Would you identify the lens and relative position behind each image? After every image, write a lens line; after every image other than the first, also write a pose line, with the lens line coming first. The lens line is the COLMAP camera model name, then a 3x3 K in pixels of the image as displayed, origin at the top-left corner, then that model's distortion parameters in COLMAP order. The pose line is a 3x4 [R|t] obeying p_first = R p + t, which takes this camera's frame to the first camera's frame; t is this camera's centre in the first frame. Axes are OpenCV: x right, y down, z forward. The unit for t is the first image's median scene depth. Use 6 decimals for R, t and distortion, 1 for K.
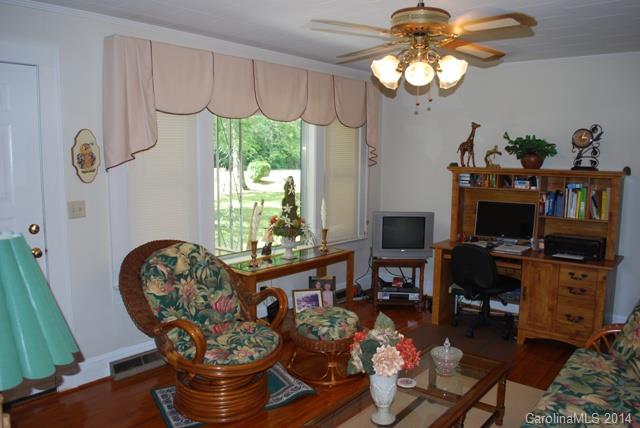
lens RADIAL K [[498.5, 0, 322.1], [0, 498.5, 214.1], [0, 0, 1]] dist [-0.078184, 0.005729]
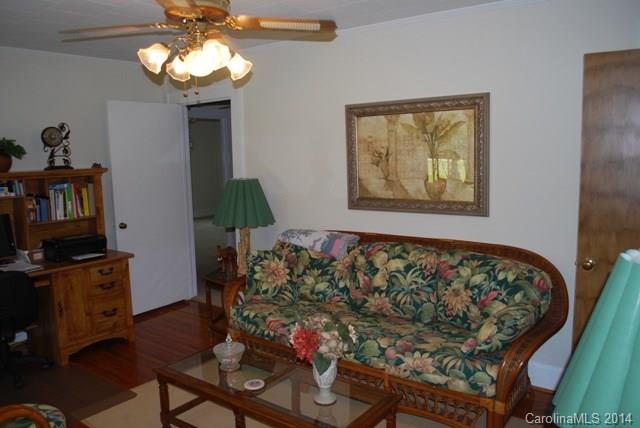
lens RADIAL K [[498.5, 0, 322.3], [0, 498.5, 214.8], [0, 0, 1]] dist [-0.078184, 0.005729]
pose [[-0.044514, -0.133682, 0.990024, -0.467477], [0.134952, 0.981118, 0.138547, -0.066202], [-0.989852, 0.139773, -0.025633, 0.524427]]
